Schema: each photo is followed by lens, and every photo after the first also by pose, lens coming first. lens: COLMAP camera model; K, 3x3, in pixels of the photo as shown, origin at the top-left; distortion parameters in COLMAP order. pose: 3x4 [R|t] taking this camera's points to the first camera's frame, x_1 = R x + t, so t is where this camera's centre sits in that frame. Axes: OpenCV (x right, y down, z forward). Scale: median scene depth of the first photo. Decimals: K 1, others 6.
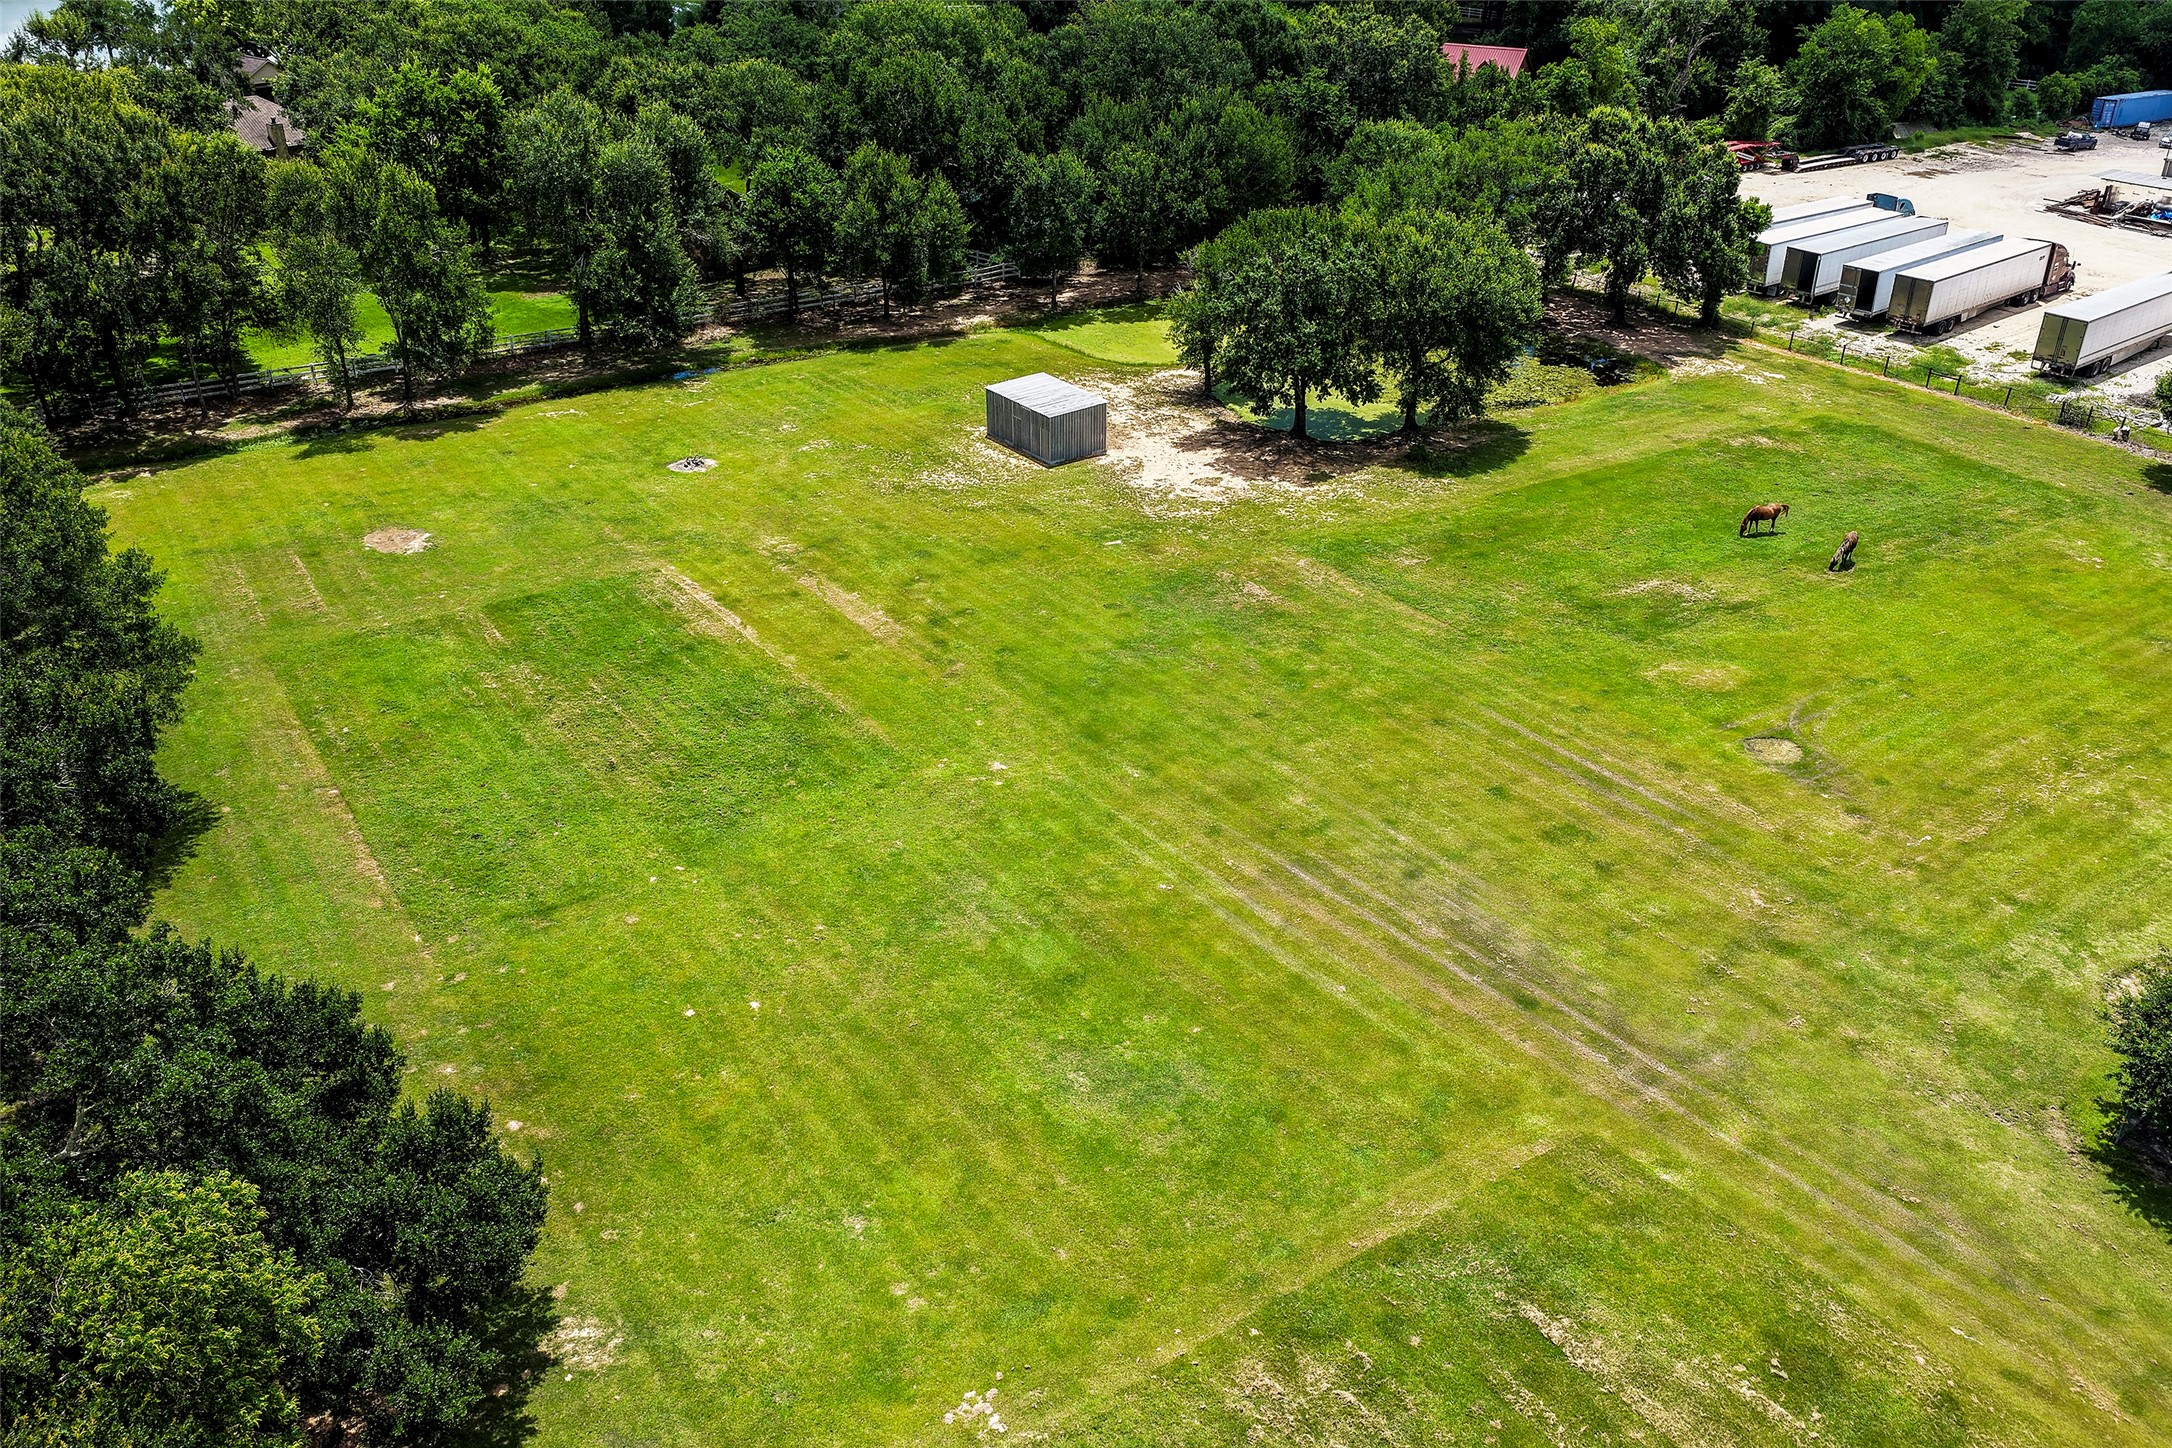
lens RADIAL K [[1809.3, 0, 1082.3], [0, 1809.3, 725.0], [0, 0, 1]] dist [-0.012392, 0.033064]
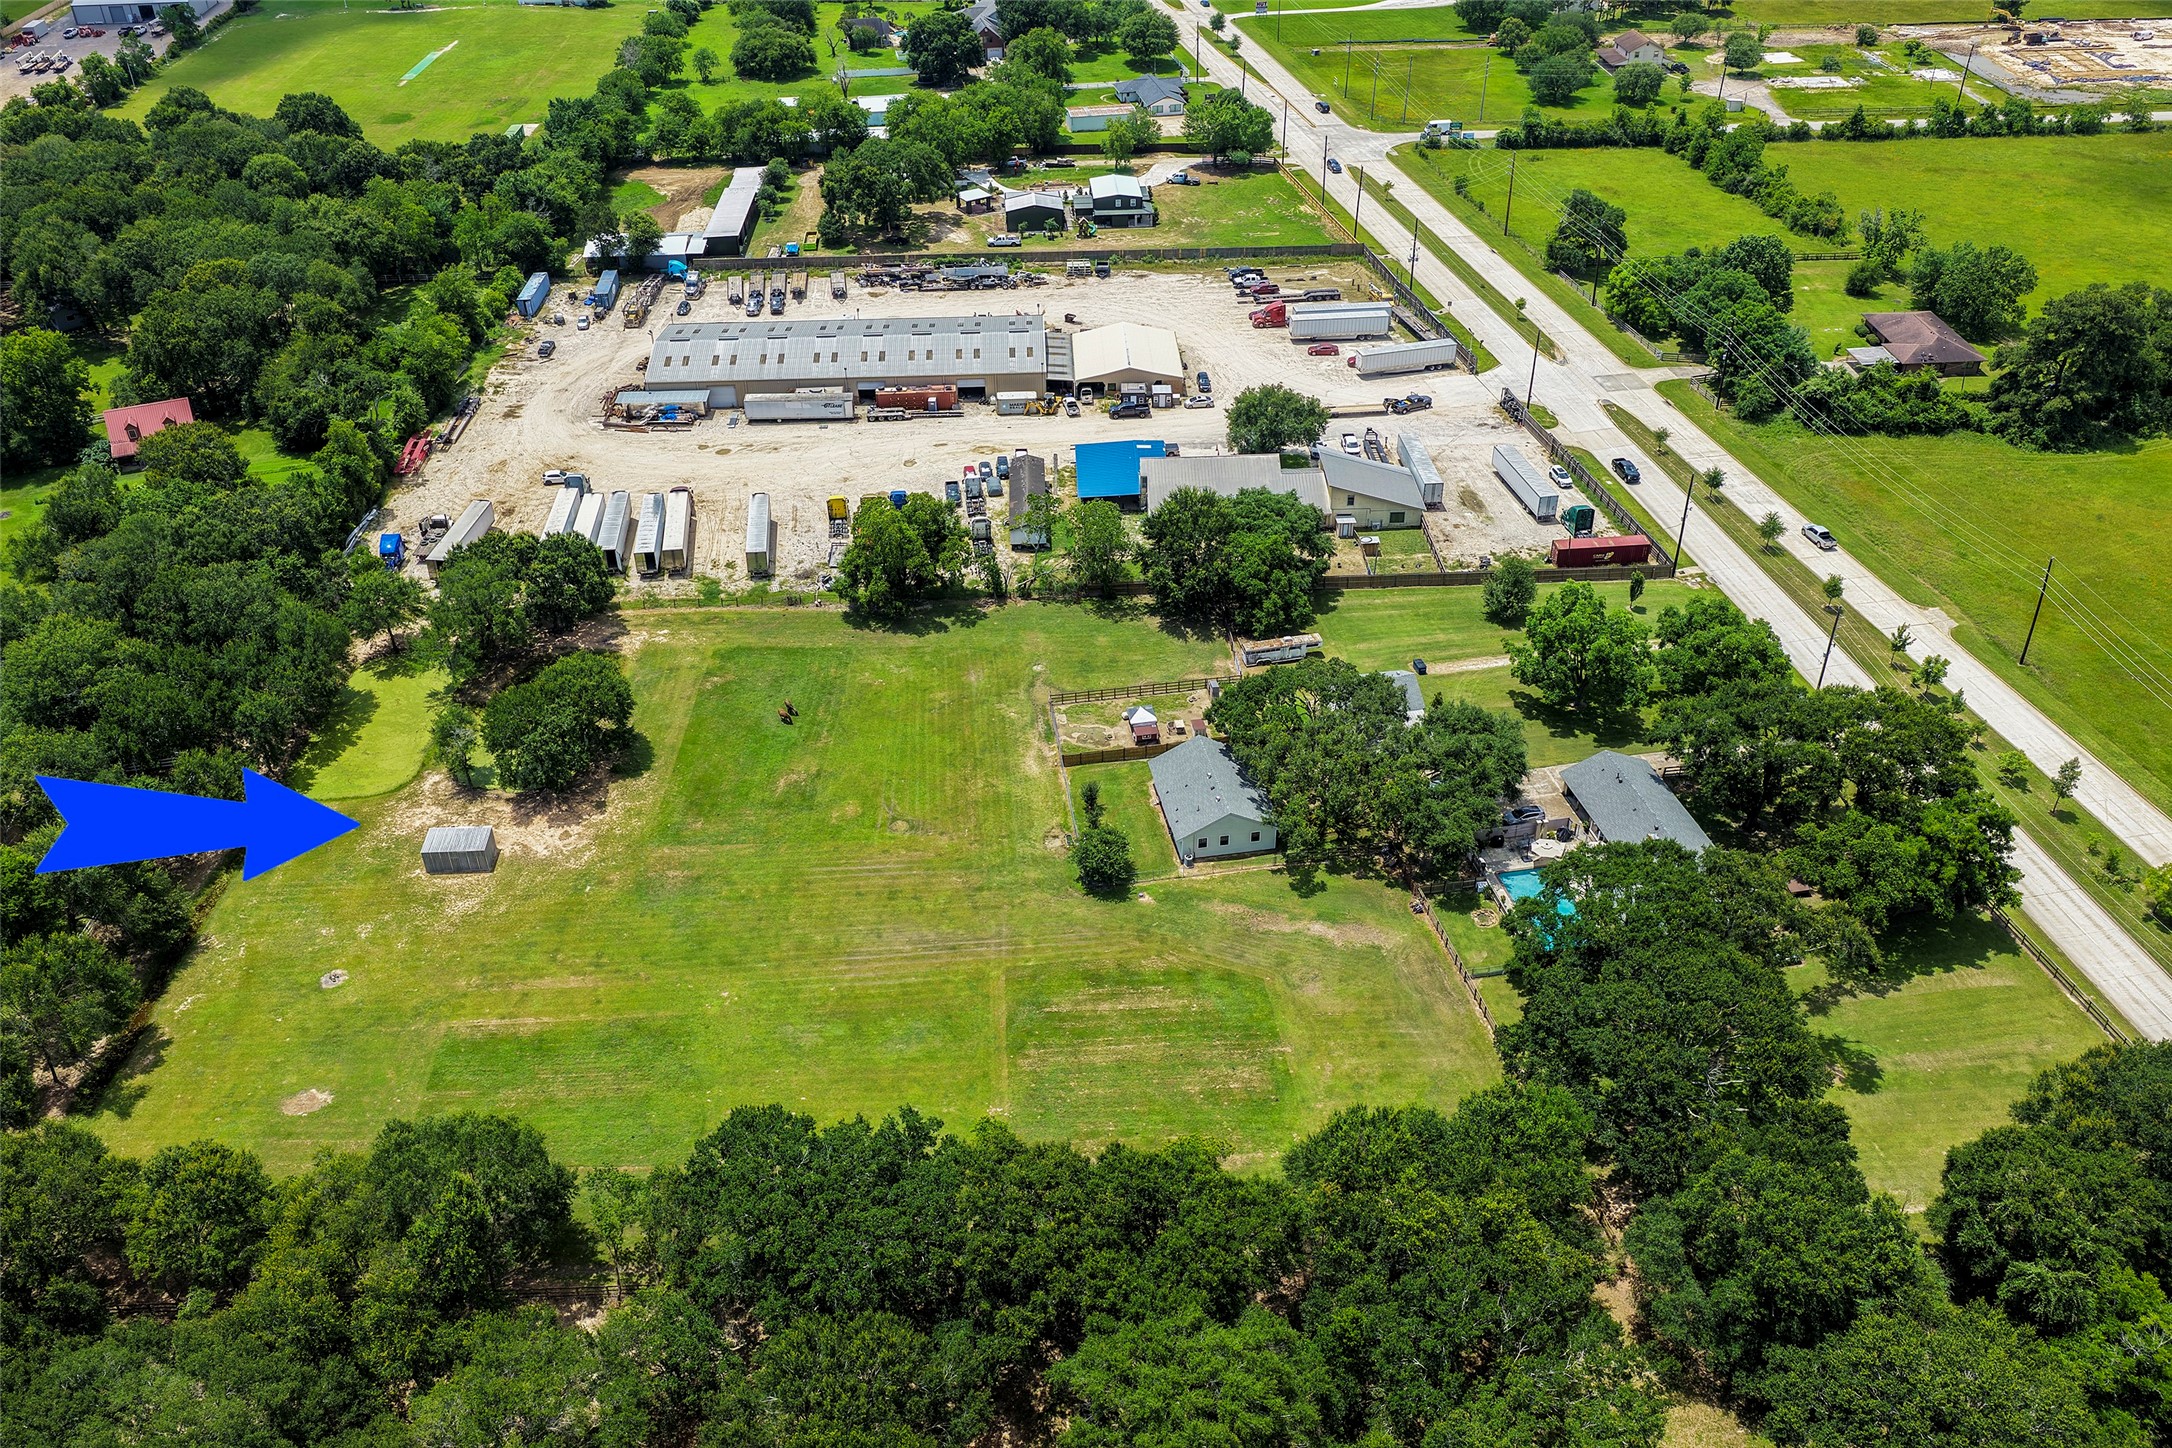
lens RADIAL K [[1809.3, 0, 1082.2], [0, 1809.3, 729.9], [0, 0, 1]] dist [-0.012392, 0.033064]
pose [[0.529332, -0.487795, 0.694164, -1.049610], [0.403180, 0.864526, 0.300066, -0.660629], [-0.746494, 0.121039, 0.654291, -0.831264]]
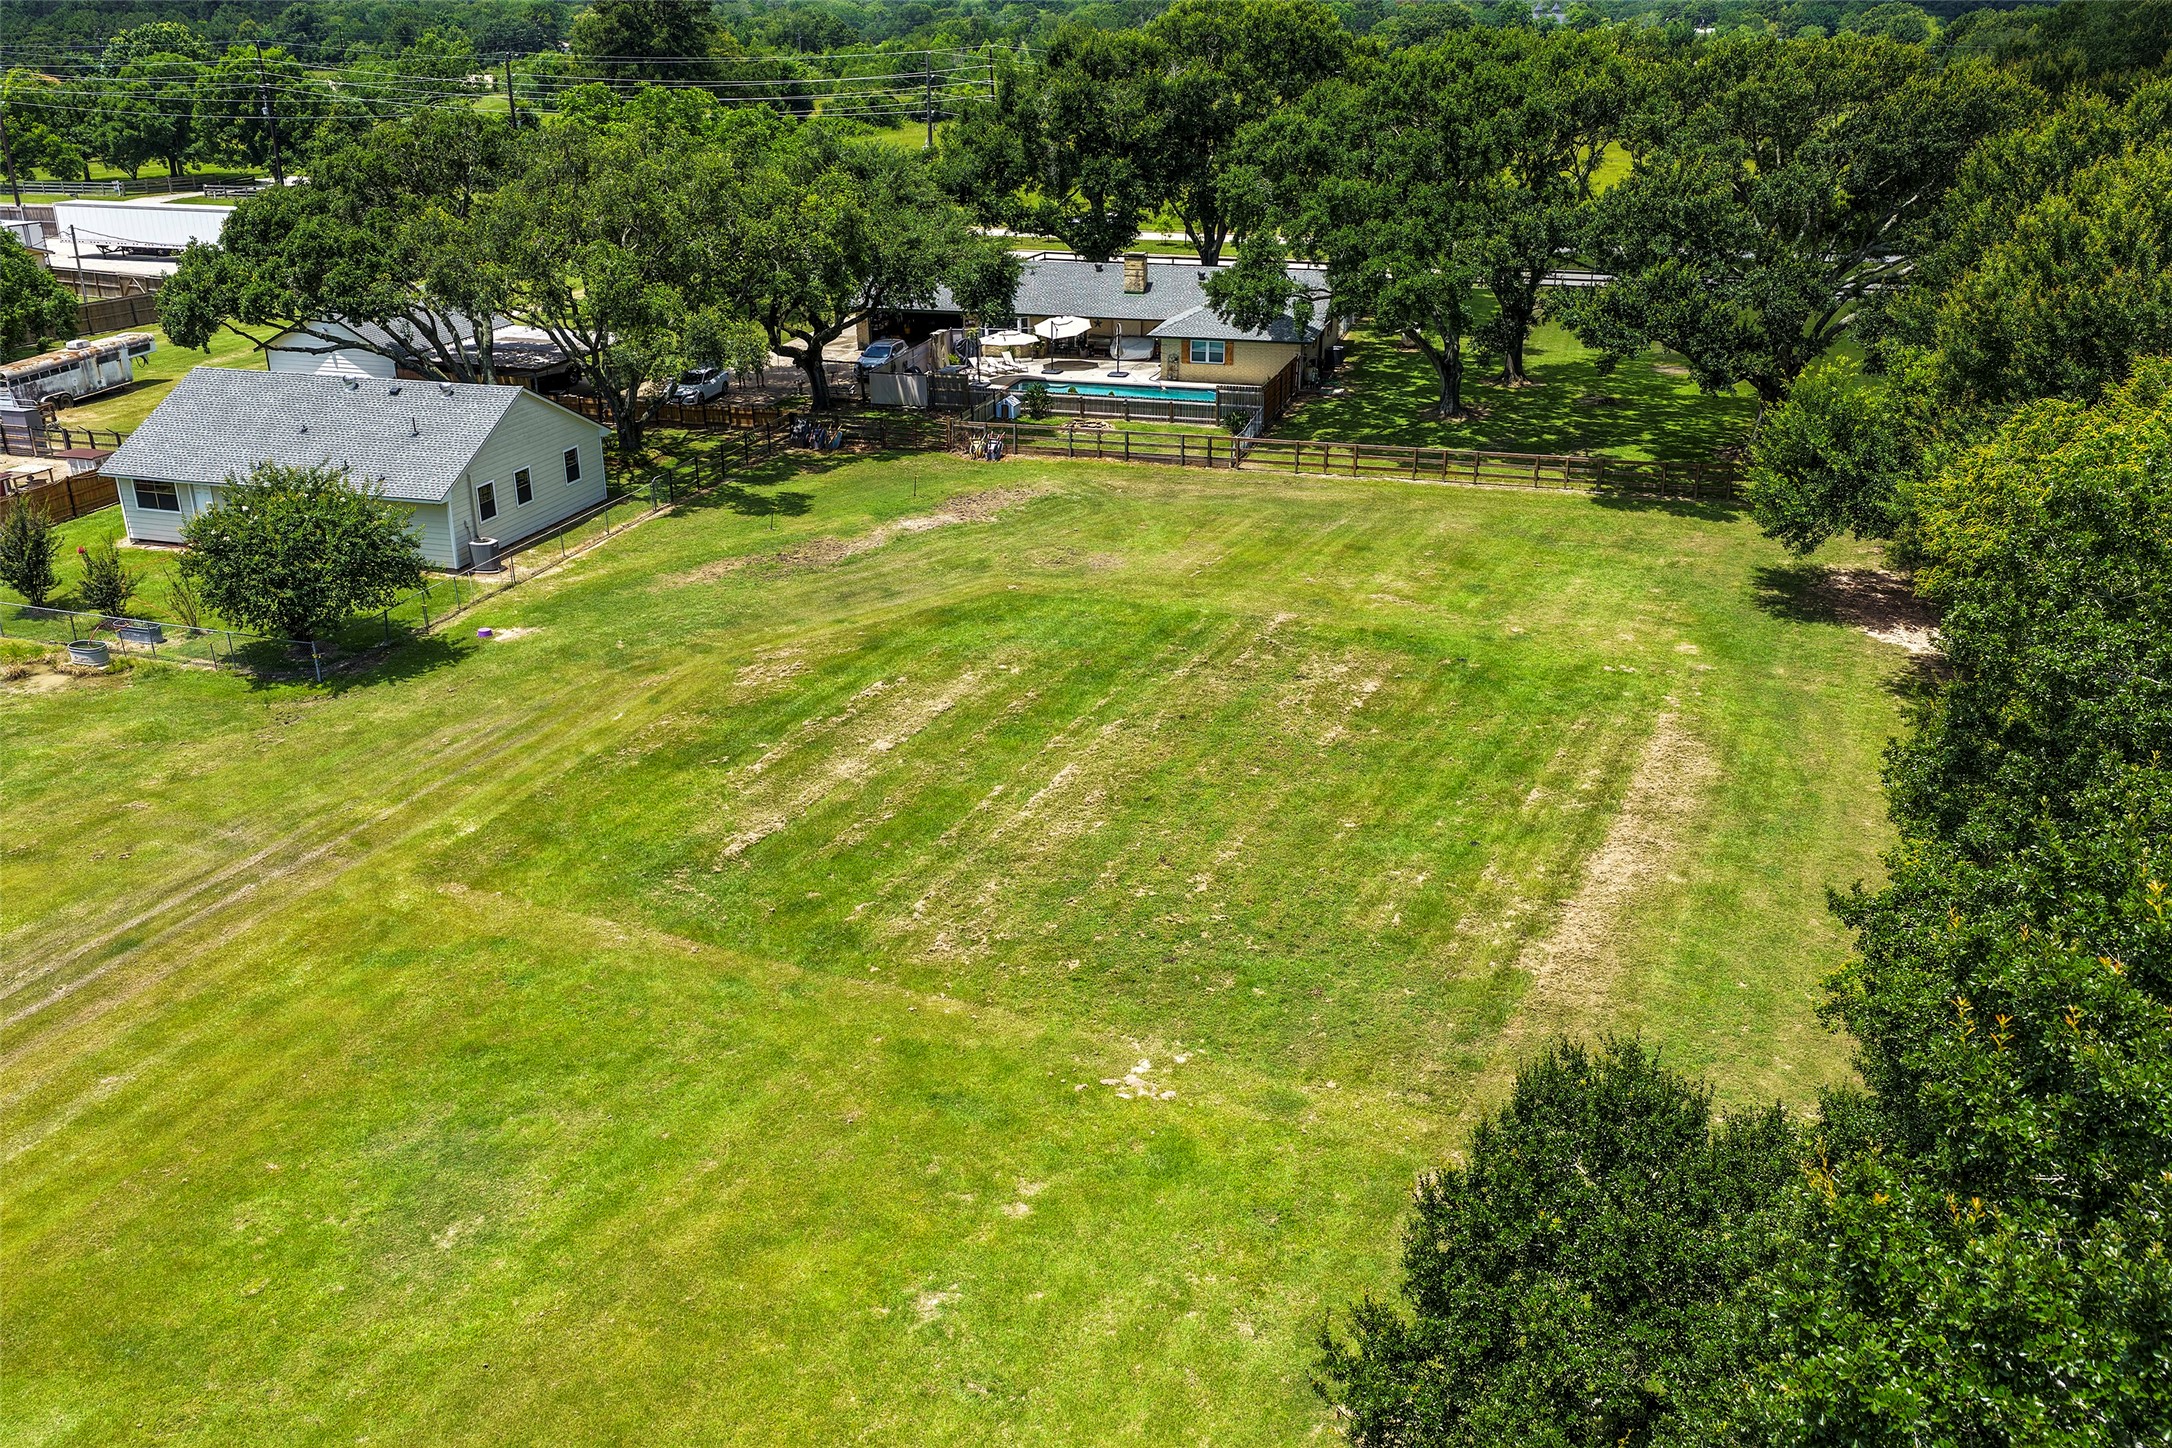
lens RADIAL K [[1809.3, 0, 1082.9], [0, 1809.3, 730.7], [0, 0, 1]] dist [-0.012392, 0.033064]
pose [[-0.517401, -0.321426, 0.793084, -0.299671], [0.396644, 0.731133, 0.555084, -0.094231], [-0.758268, 0.601773, -0.250797, 0.525200]]
